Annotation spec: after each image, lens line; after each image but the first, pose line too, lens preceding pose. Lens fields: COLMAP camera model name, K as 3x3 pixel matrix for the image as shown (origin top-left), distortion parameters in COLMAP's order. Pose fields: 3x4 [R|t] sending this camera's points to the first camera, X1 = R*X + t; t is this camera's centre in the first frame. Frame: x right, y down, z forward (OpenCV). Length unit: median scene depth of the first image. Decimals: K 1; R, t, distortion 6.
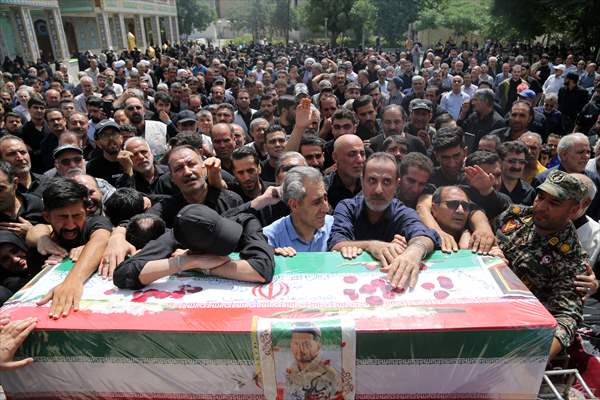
lens RADIAL K [[407.3, 0, 300.0], [0, 407.3, 200.0], [0, 0, 1]] dist [-0.118031, 0.063467]
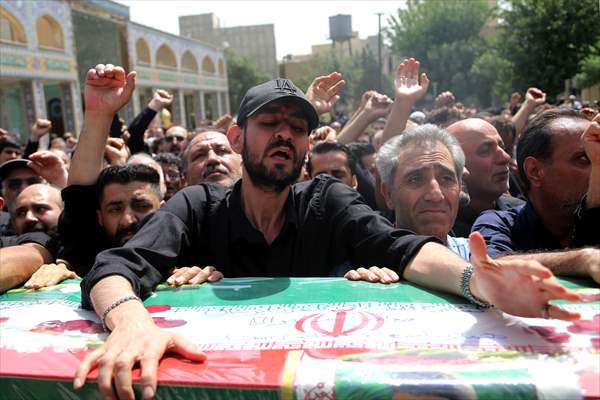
lens RADIAL K [[593.8, 0, 267.3], [0, 593.8, 188.3], [0, 0, 1]] dist [-0.010413, 0.028257]
pose [[0.975690, -0.028729, -0.217265, -0.000423], [-0.030964, 0.963355, -0.266437, 0.017575], [0.216958, 0.266687, 0.939046, 0.025204]]
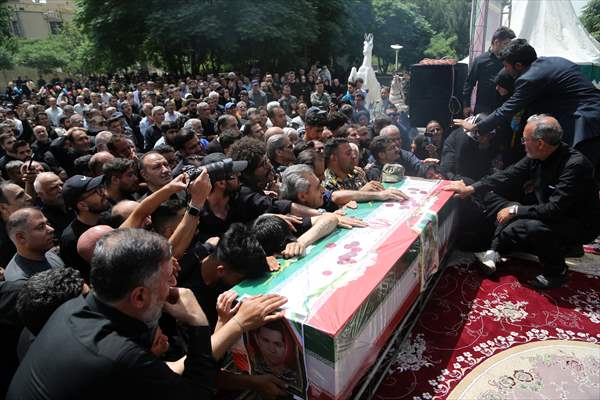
lens RADIAL K [[404.2, 0, 300.0], [0, 404.2, 200.0], [0, 0, 1]] dist [-0.127049, 0.066411]
pose [[0.566812, -0.290949, 0.770761, -0.095161], [0.347546, 0.932685, 0.096490, -0.007463], [-0.746951, 0.213183, 0.629776, 0.017808]]
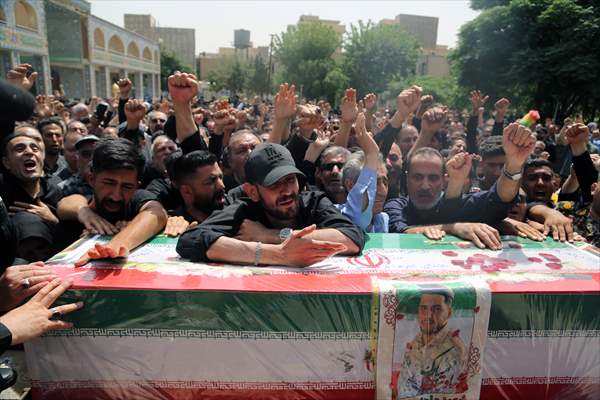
lens RADIAL K [[398.0, 0, 300.0], [0, 398.0, 200.0], [0, 0, 1]] dist [-0.118914, 0.057157]
pose [[0.996197, 0.040071, 0.077373, -0.020166], [-0.028160, 0.988391, -0.149302, 0.015653], [-0.082457, 0.146556, 0.985760, 0.011196]]
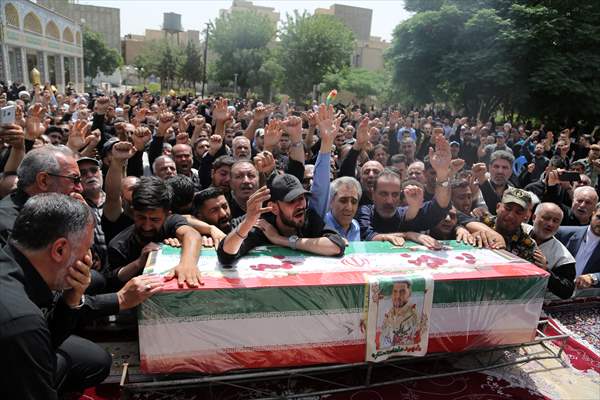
lens RADIAL K [[407.3, 0, 300.0], [0, 407.3, 200.0], [0, 0, 1]] dist [-0.118031, 0.063467]
pose [[0.970281, 0.026333, 0.240545, -0.039526], [0.004990, 0.991672, -0.128691, 0.013210], [-0.241930, 0.126067, 0.962069, -0.016730]]
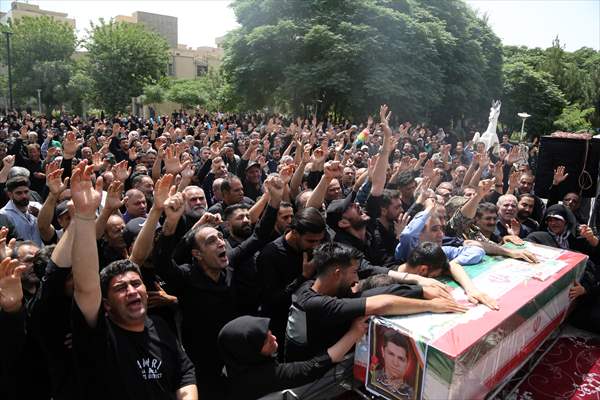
lens RADIAL K [[404.2, 0, 300.0], [0, 404.2, 200.0], [0, 0, 1]] dist [-0.127049, 0.066411]
pose [[0.774620, -0.102037, 0.624141, -0.114775], [0.204237, 0.974380, -0.094183, -0.007042], [-0.598541, 0.200429, 0.775614, 0.013167]]
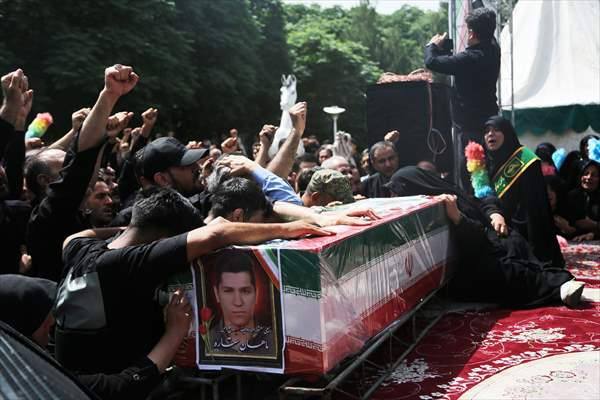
lens RADIAL K [[789.3, 0, 300.0], [0, 789.3, 200.0], [0, 0, 1]] dist [0.165085, 0.060551]
pose [[0.404833, -0.074650, 0.911338, -0.151241], [0.388912, 0.916077, -0.097724, 0.025192], [-0.827562, 0.393992, 0.399890, 0.013820]]
